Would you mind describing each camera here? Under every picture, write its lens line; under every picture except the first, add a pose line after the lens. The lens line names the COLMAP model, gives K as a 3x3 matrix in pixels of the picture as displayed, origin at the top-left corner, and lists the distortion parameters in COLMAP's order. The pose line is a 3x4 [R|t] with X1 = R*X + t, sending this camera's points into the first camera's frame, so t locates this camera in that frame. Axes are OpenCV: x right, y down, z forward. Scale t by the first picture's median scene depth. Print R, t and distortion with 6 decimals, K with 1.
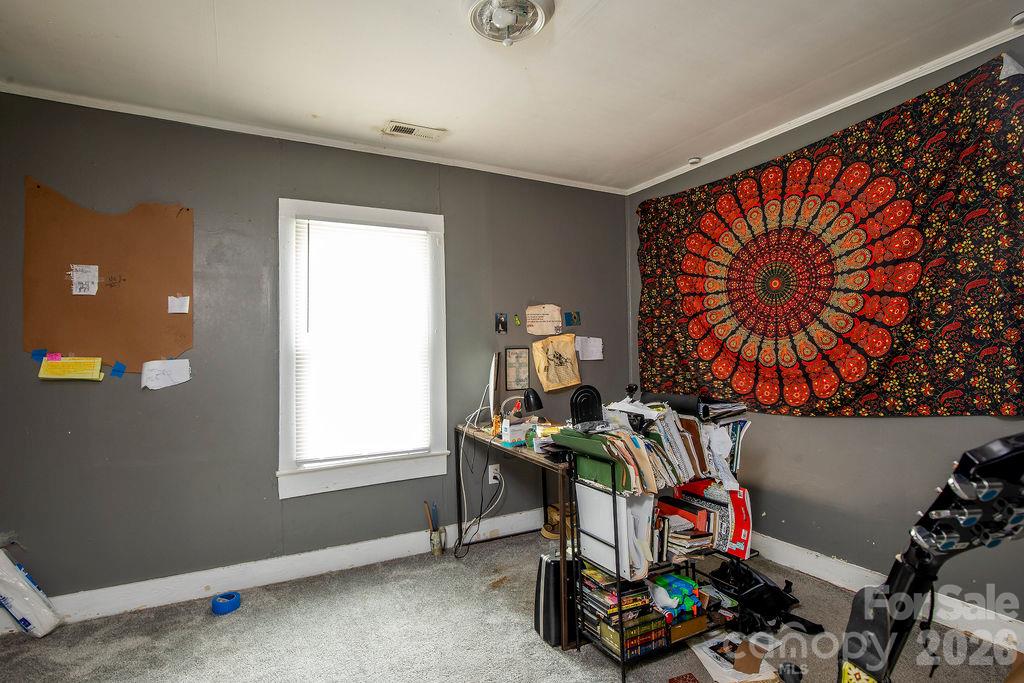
lens RADIAL K [[494.1, 0, 514.0], [0, 494.1, 347.5], [0, 0, 1]] dist [-0.029107, 0.002094]
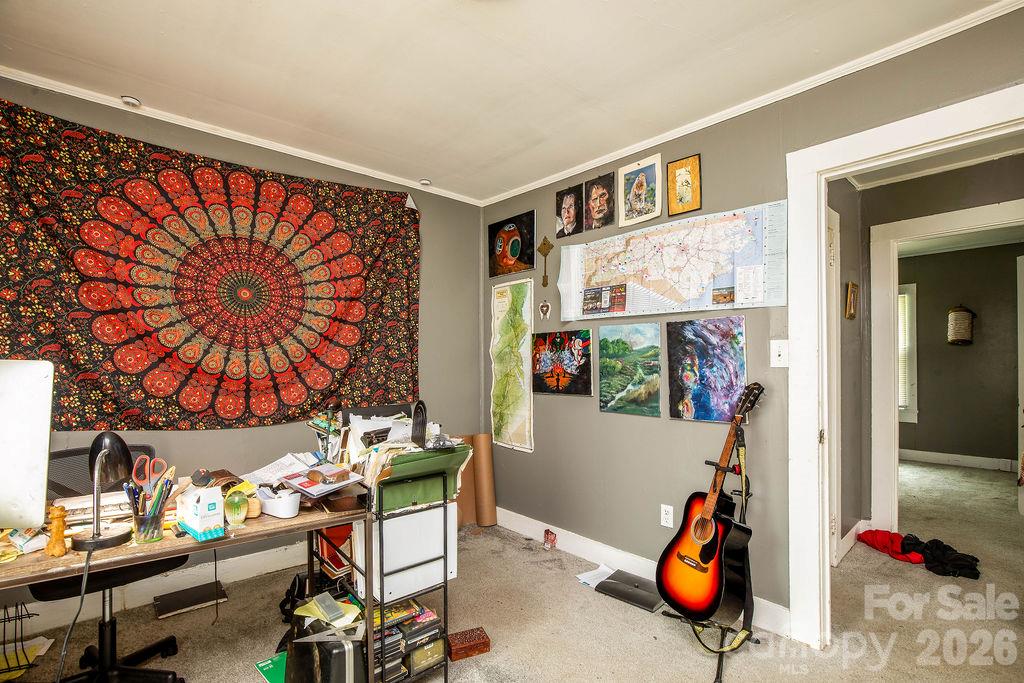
lens RADIAL K [[494.1, 0, 480.2], [0, 494.1, 368.0], [0, 0, 1]] dist [-0.029107, 0.002094]
pose [[-0.191229, 0.002032, 0.981543, -0.535434], [-0.017333, 0.999835, -0.005447, 0.015392], [-0.981392, -0.018055, -0.191162, 0.751707]]
